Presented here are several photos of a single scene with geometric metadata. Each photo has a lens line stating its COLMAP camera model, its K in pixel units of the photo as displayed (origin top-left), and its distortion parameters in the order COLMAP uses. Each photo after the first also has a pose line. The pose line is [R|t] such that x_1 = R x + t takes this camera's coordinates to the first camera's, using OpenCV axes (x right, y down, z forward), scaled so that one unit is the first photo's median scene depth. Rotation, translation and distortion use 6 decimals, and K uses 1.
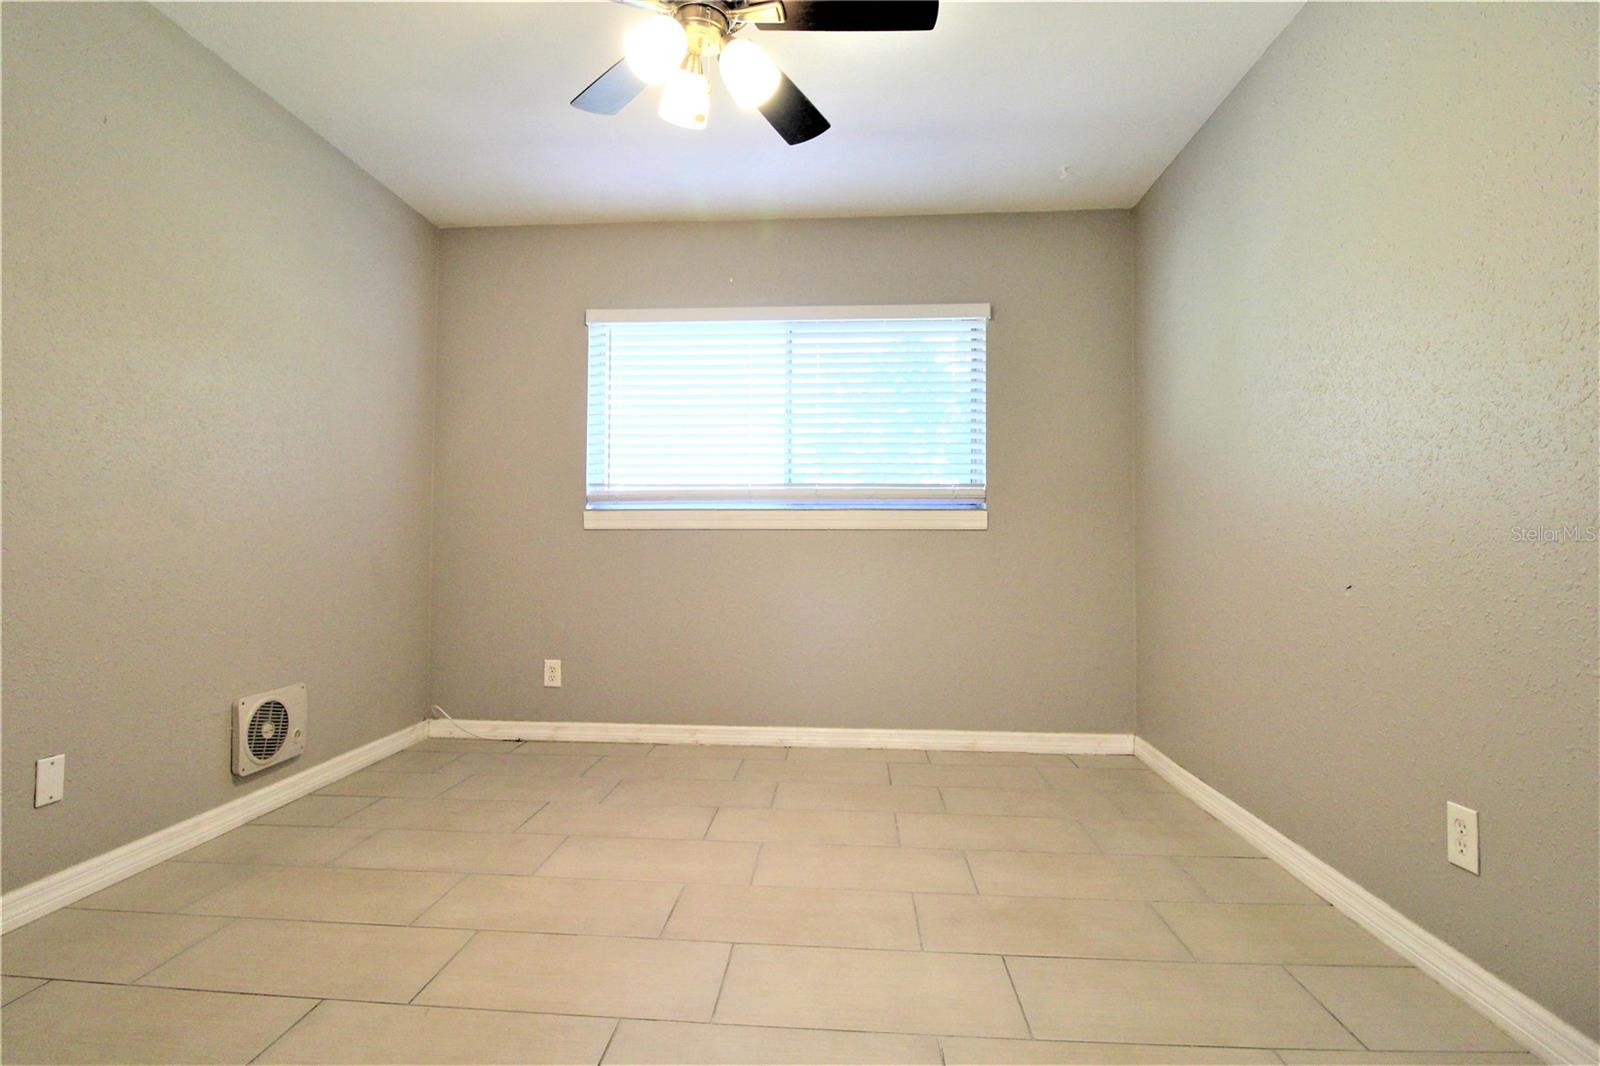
lens RADIAL K [[740.2, 0, 794.6], [0, 740.2, 526.2], [0, 0, 1]] dist [-0.001951, -0.014557]
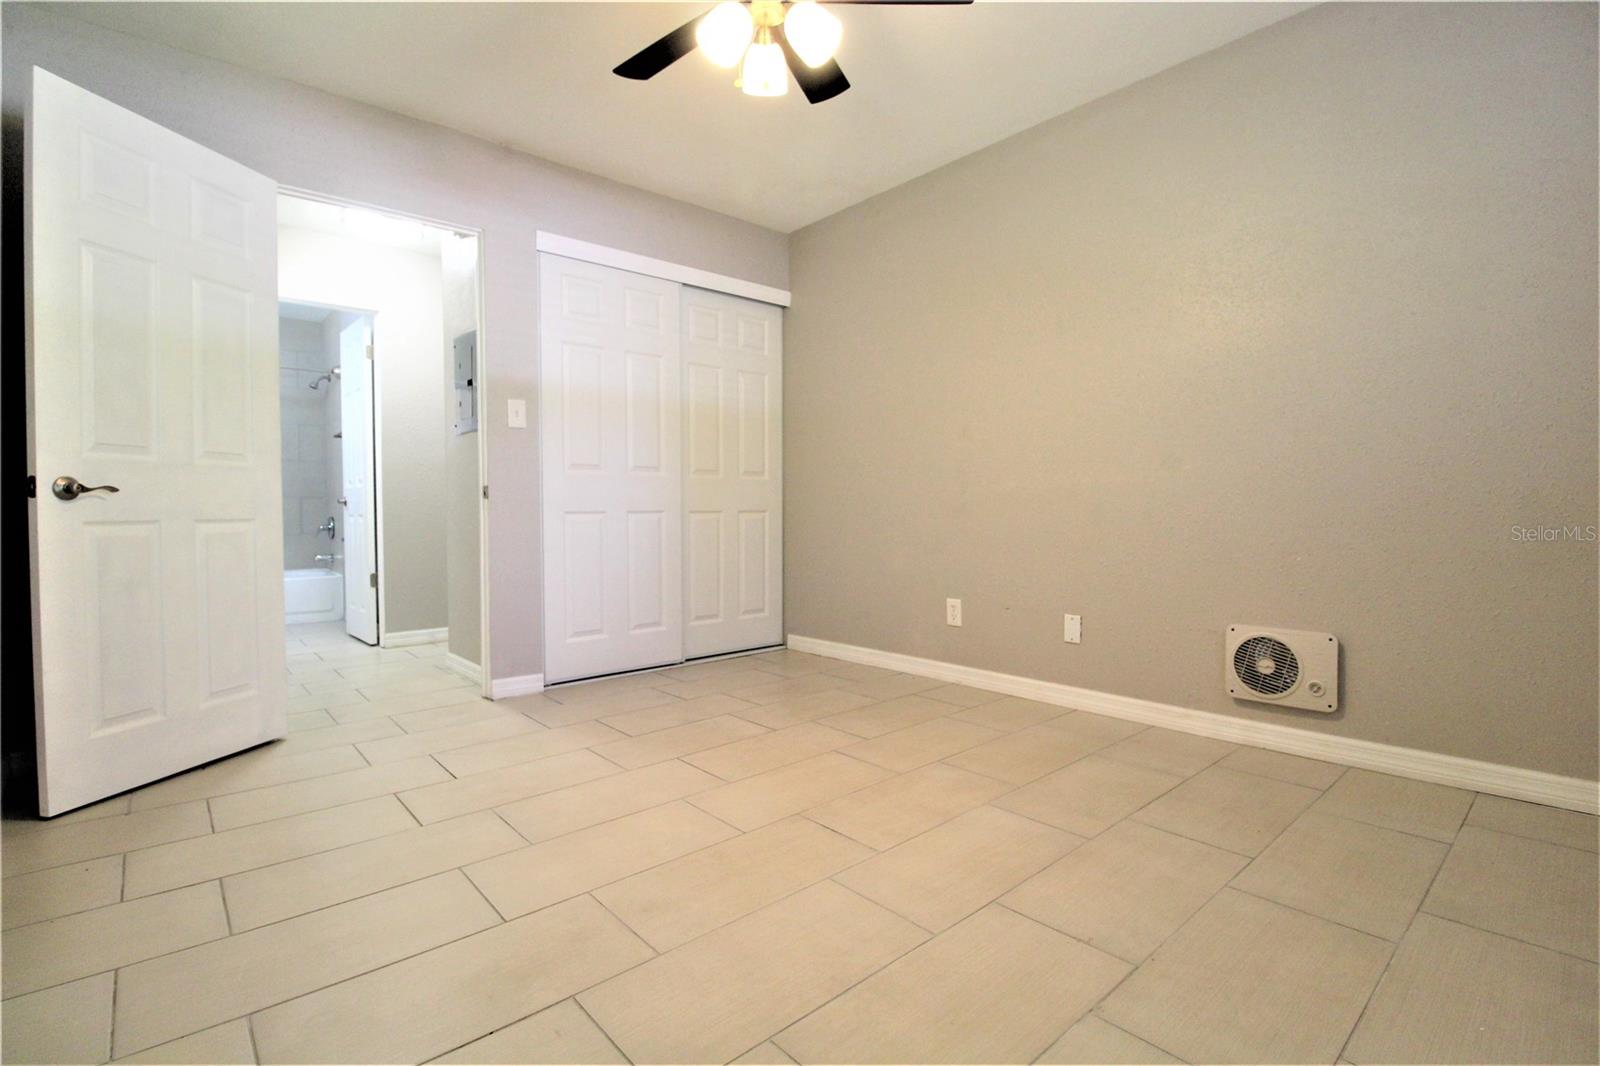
lens RADIAL K [[740.2, 0, 794.6], [0, 740.2, 526.2], [0, 0, 1]] dist [-0.001951, -0.014557]
pose [[-0.700434, 0.020533, -0.713422, 0.461161], [0.024555, 0.999688, 0.004665, 0.071868], [0.713294, -0.014250, -0.700720, 1.311732]]
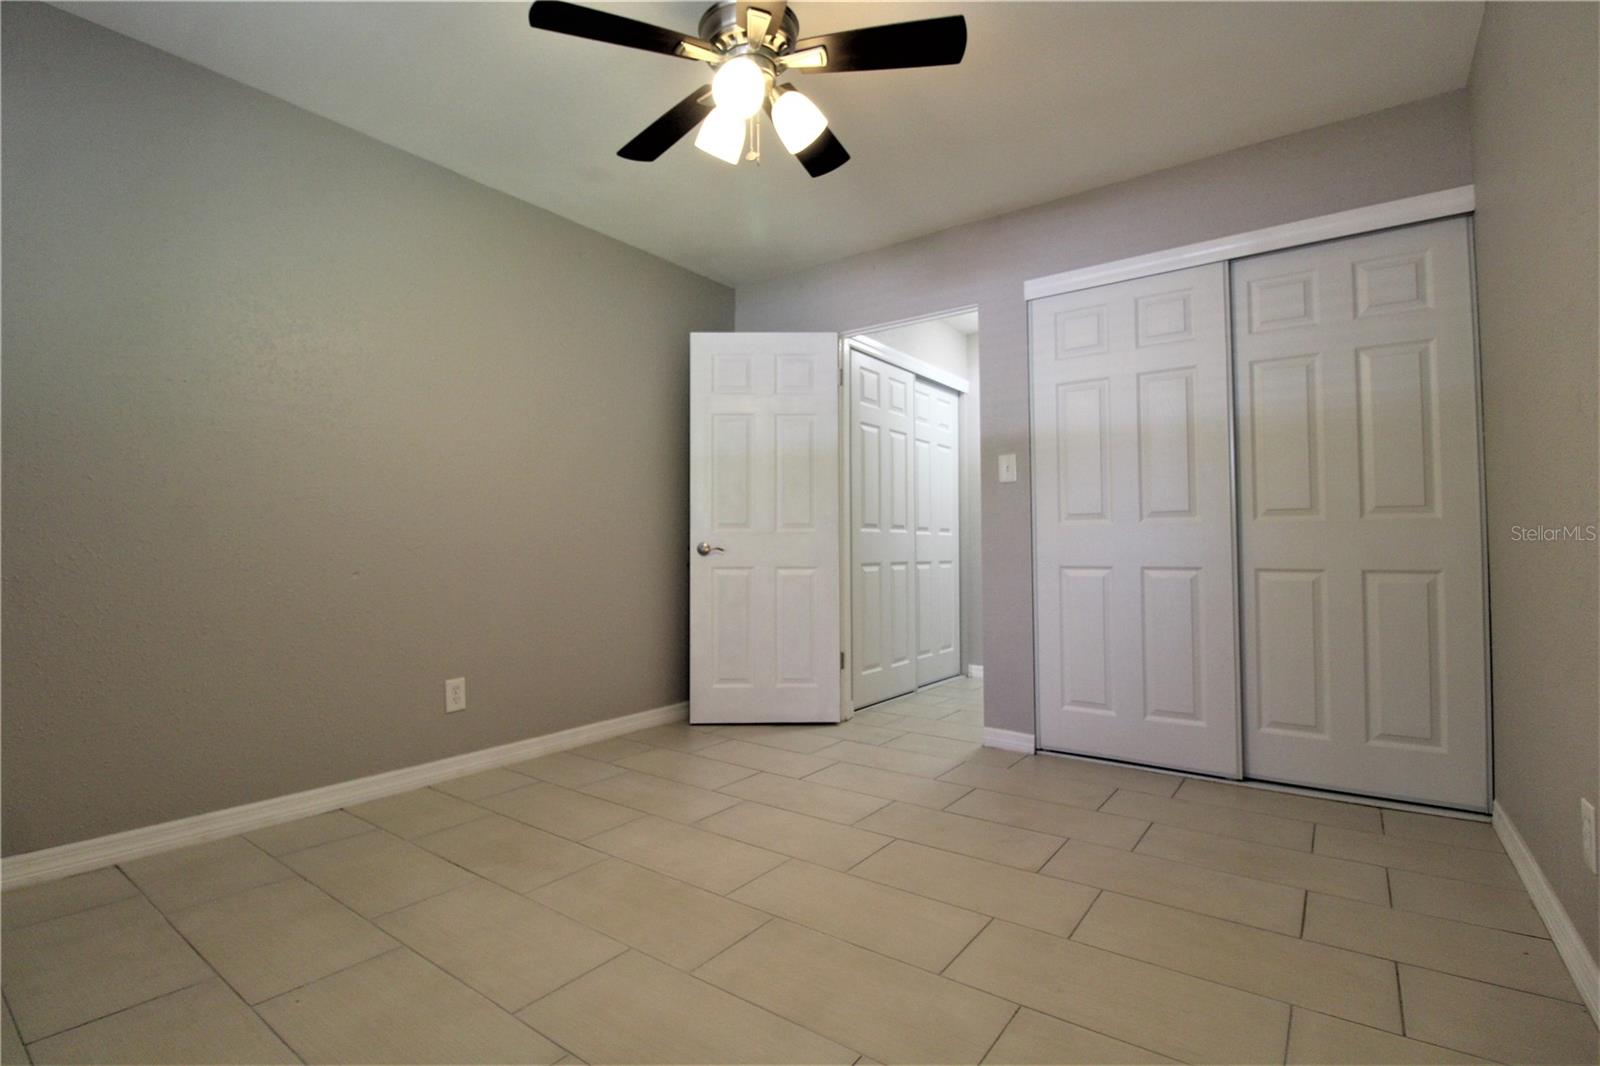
lens RADIAL K [[740.2, 0, 794.6], [0, 740.2, 526.2], [0, 0, 1]] dist [-0.001951, -0.014557]
pose [[-0.844508, 0.018486, 0.535224, -0.558870], [-0.013269, 0.998375, -0.055418, 0.048031], [-0.535379, -0.053903, -0.842890, 1.365516]]
